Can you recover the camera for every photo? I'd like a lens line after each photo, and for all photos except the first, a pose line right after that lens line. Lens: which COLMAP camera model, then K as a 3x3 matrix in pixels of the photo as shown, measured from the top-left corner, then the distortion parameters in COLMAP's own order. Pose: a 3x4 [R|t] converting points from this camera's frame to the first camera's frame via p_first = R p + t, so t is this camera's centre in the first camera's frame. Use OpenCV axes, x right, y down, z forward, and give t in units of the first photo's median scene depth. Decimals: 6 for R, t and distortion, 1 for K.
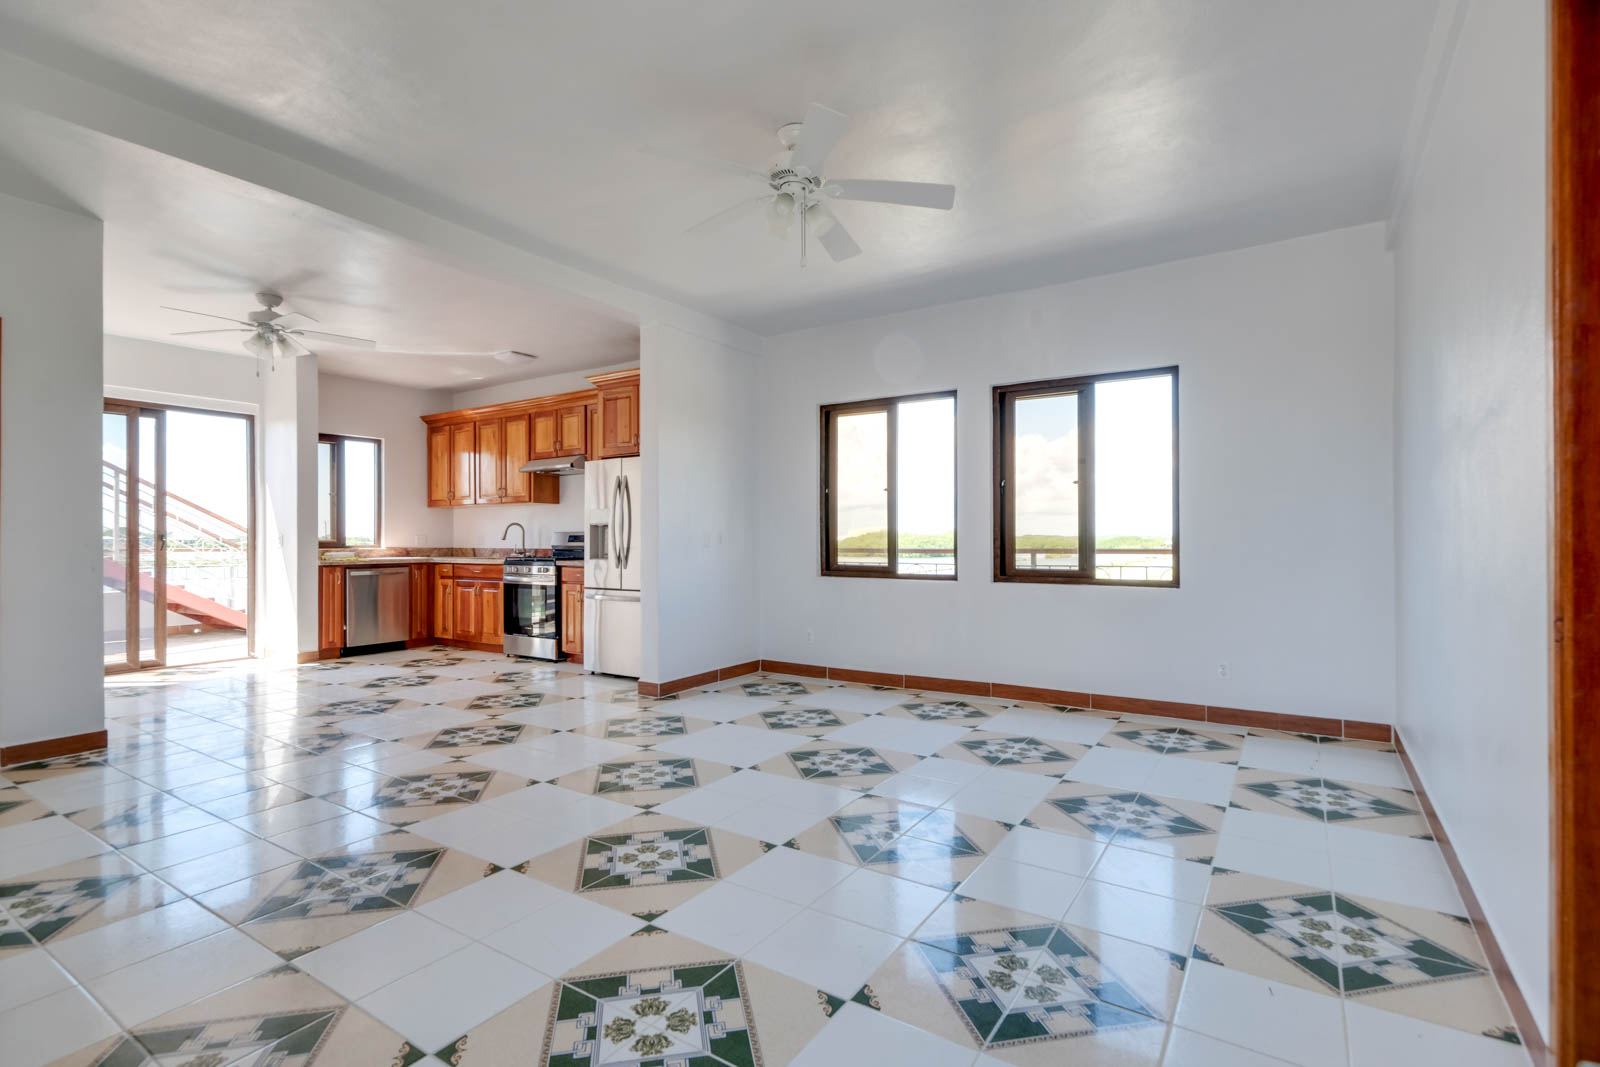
lens RADIAL K [[750.0, 0, 791.9], [0, 750.0, 532.3], [0, 0, 1]] dist [-0.001719, 0.000887]
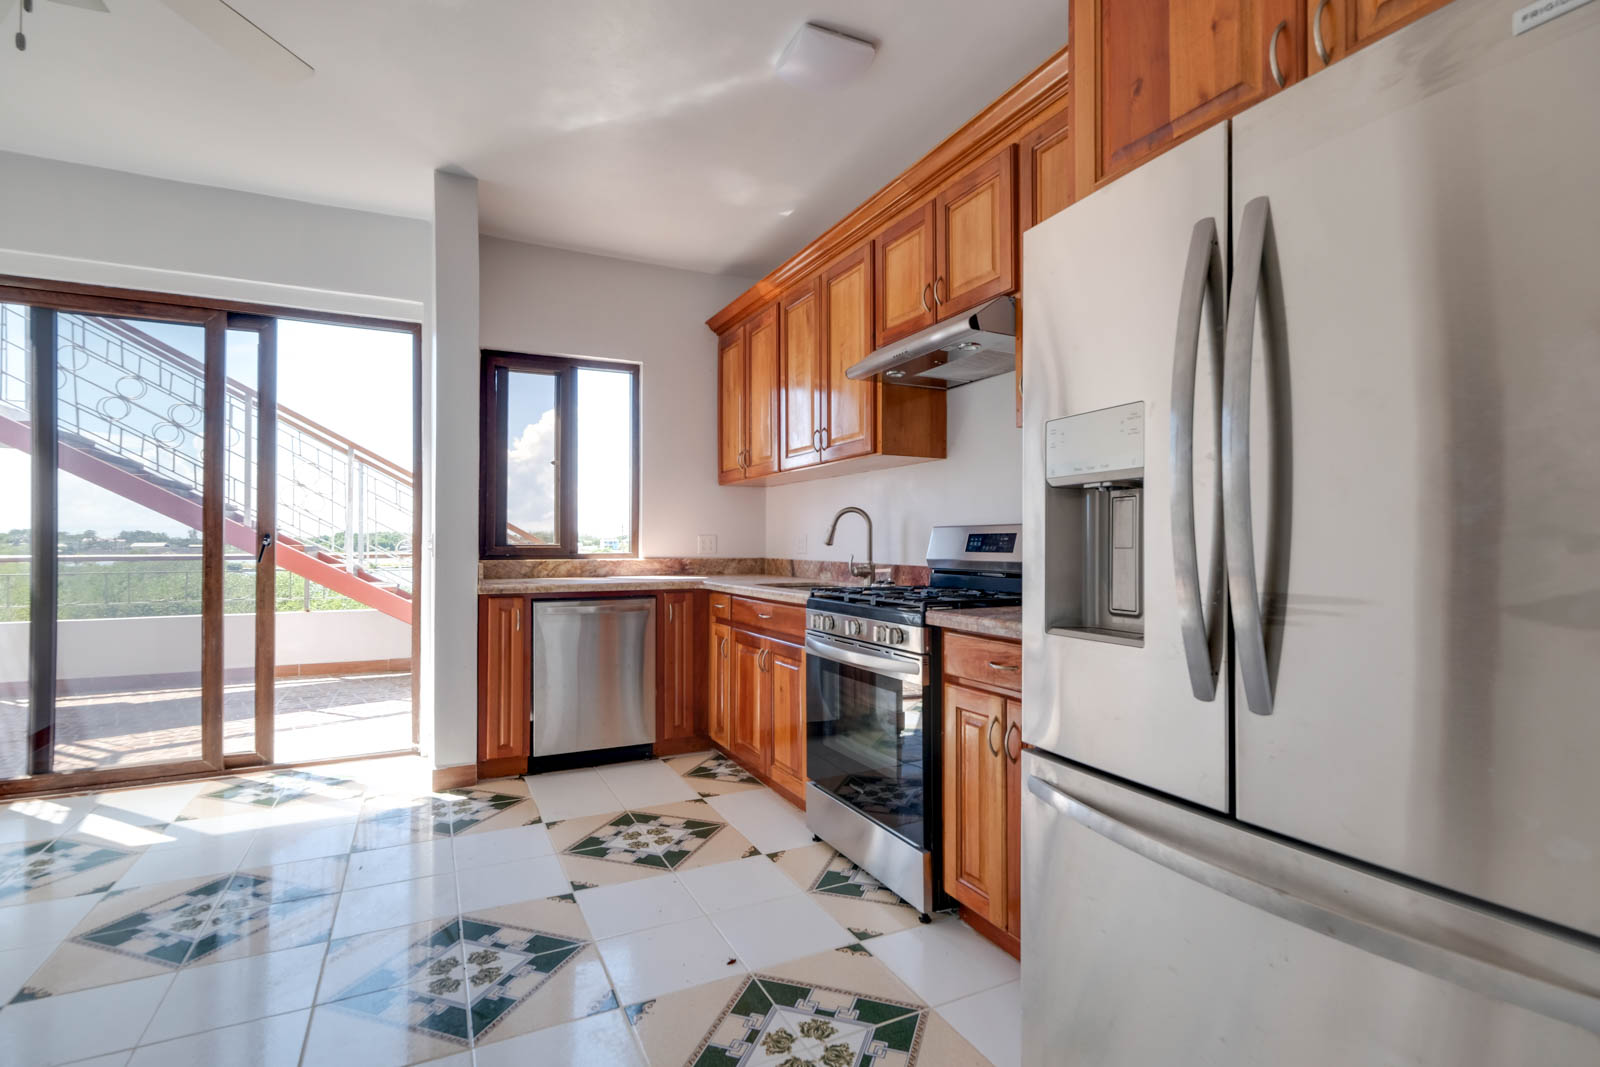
lens RADIAL K [[707.6, 0, 775.2], [0, 707.6, 534.4], [0, 0, 1]] dist [0.000113, 0.000436]
pose [[0.839926, -0.004589, -0.542681, -0.202256], [0.003843, 0.999989, -0.002509, 0.005350], [0.542687, 0.000022, 0.839935, 0.704628]]
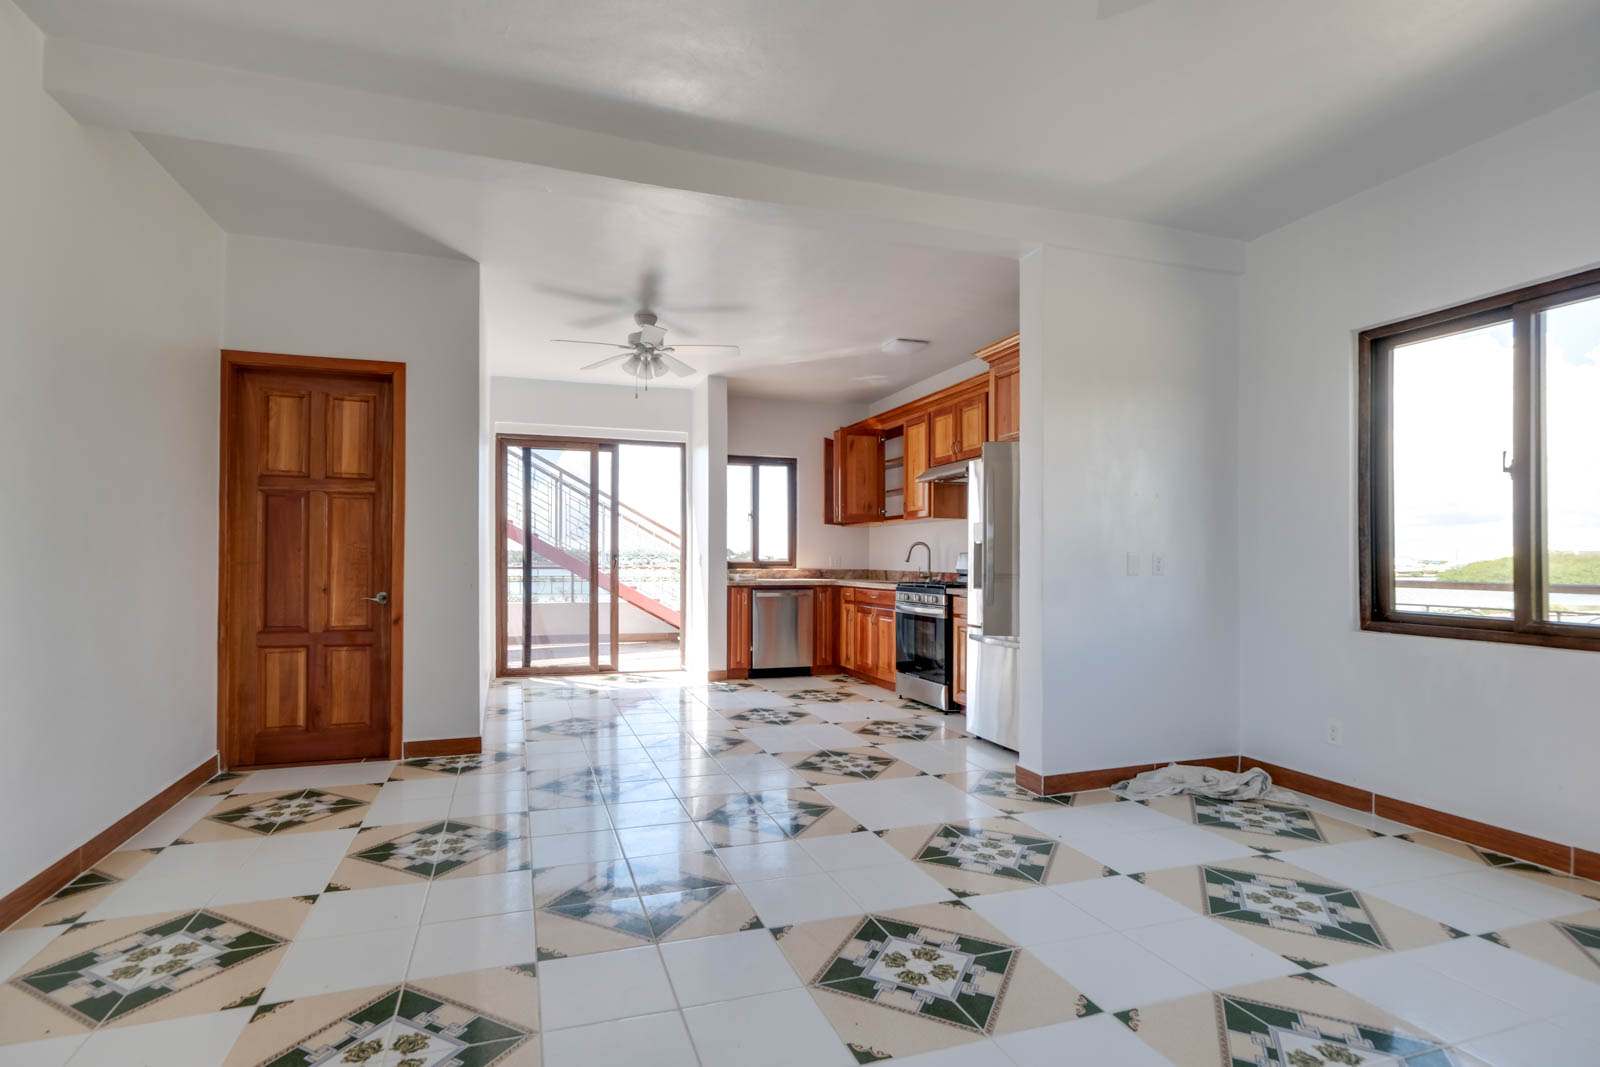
lens RADIAL K [[750.0, 0, 763.0], [0, 750.0, 548.8], [0, 0, 1]] dist [-0.001719, 0.000887]
pose [[0.773150, -0.002184, -0.634219, 0.045252], [-0.001535, 0.999985, -0.005315, 0.000265], [0.634221, 0.005083, 0.773135, 0.248678]]
